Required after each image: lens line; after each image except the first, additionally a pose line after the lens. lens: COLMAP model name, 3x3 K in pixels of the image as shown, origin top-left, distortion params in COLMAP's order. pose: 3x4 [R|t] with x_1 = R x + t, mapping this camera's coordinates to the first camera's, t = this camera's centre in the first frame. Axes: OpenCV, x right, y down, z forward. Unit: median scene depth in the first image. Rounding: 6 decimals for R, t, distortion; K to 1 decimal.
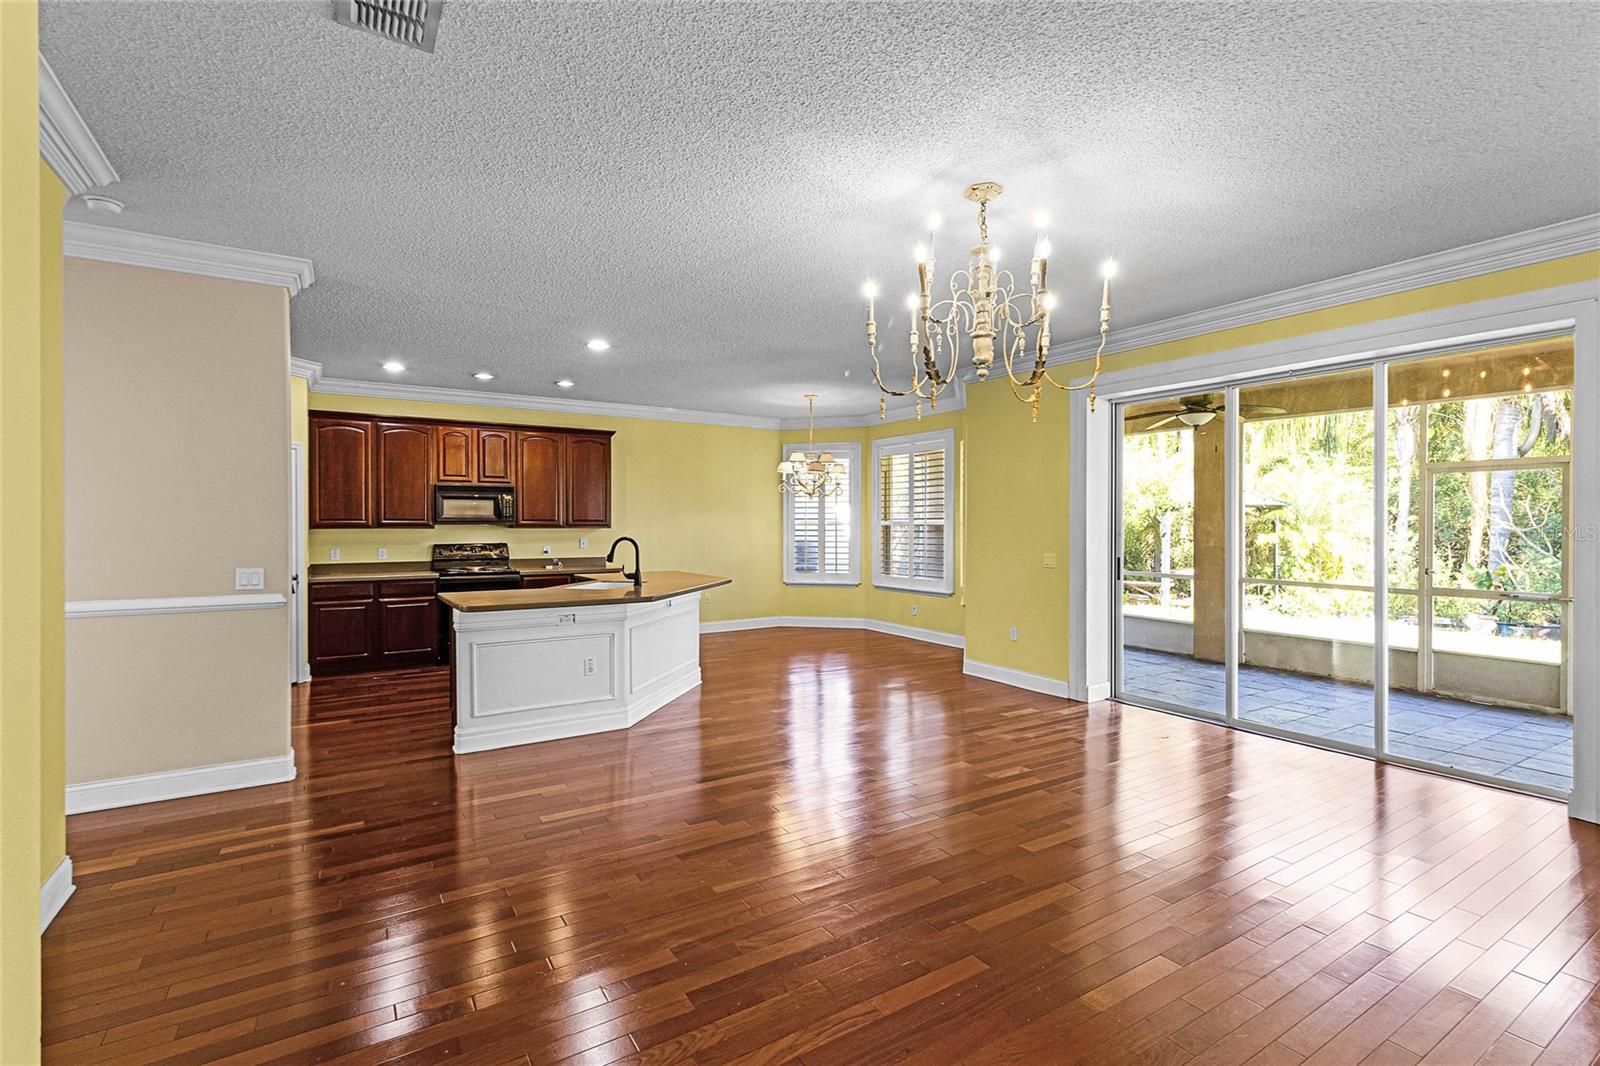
lens RADIAL K [[751.9, 0, 814.1], [0, 751.9, 528.6], [0, 0, 1]] dist [-0.002045, -0.000295]
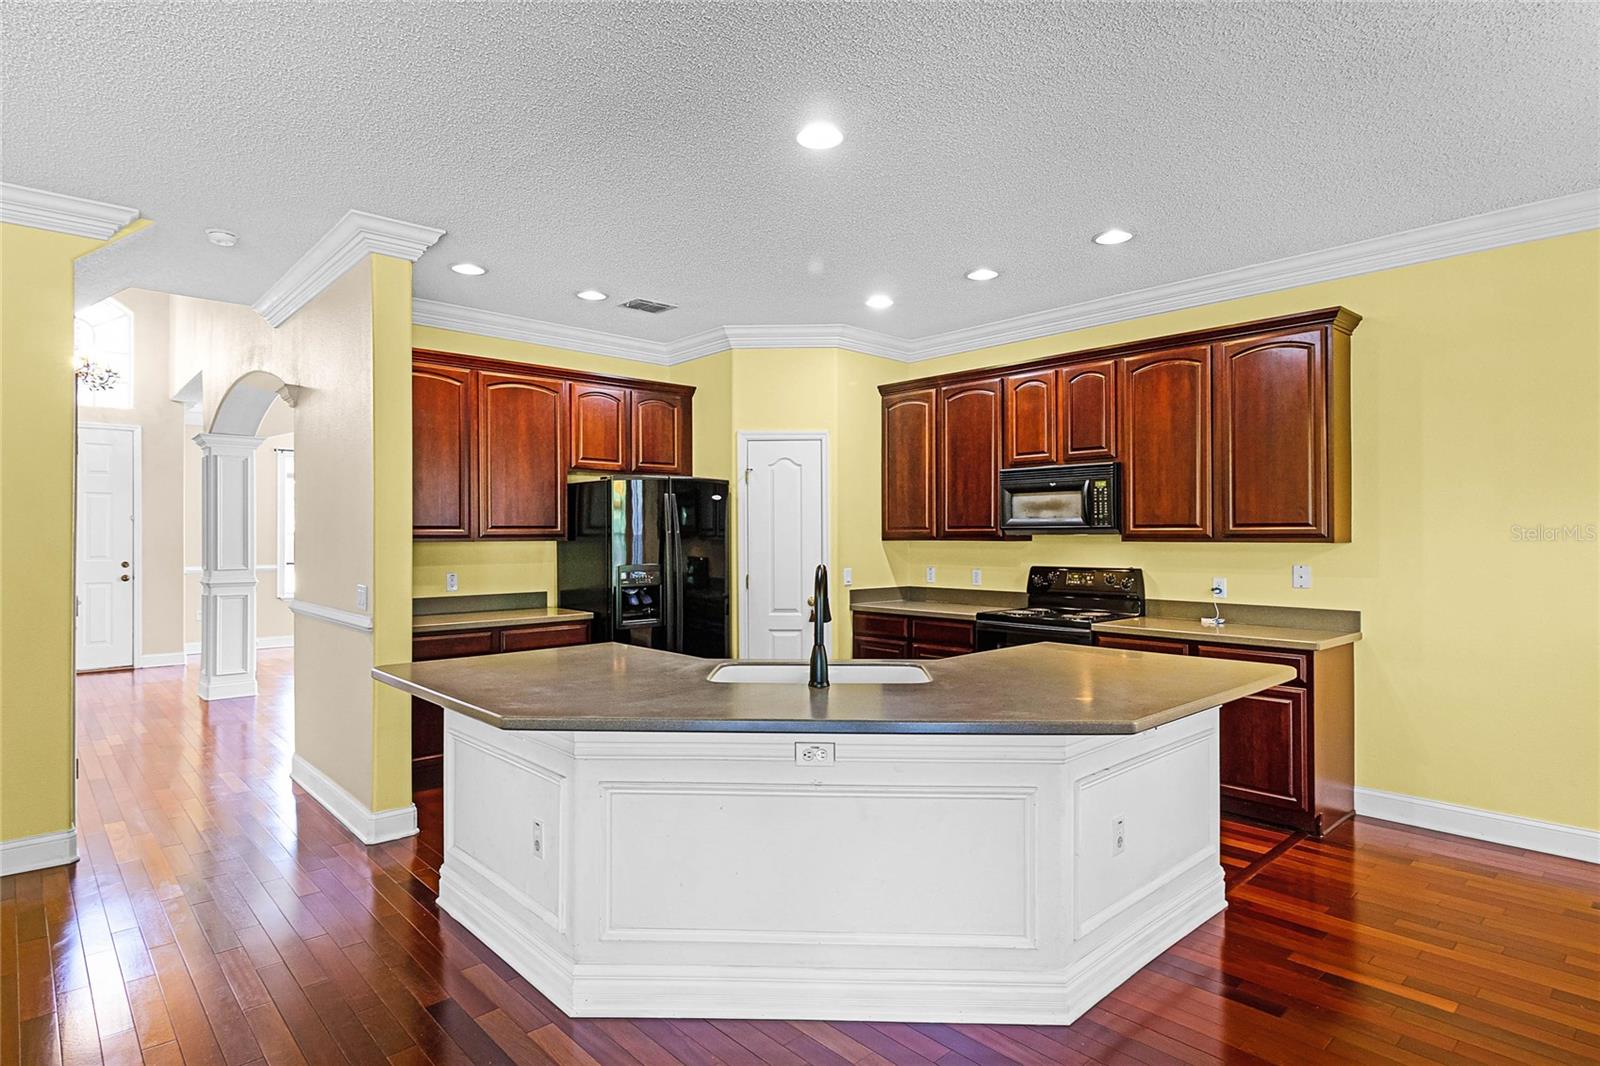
lens RADIAL K [[866.8, 0, 803.3], [0, 866.8, 531.0], [0, 0, 1]] dist [-0.000833, -0.000895]
pose [[0.177637, -0.003958, -0.984088, 0.168687], [-0.001881, 0.999989, -0.004361, -0.005446], [0.984094, 0.002626, 0.177627, 0.690651]]
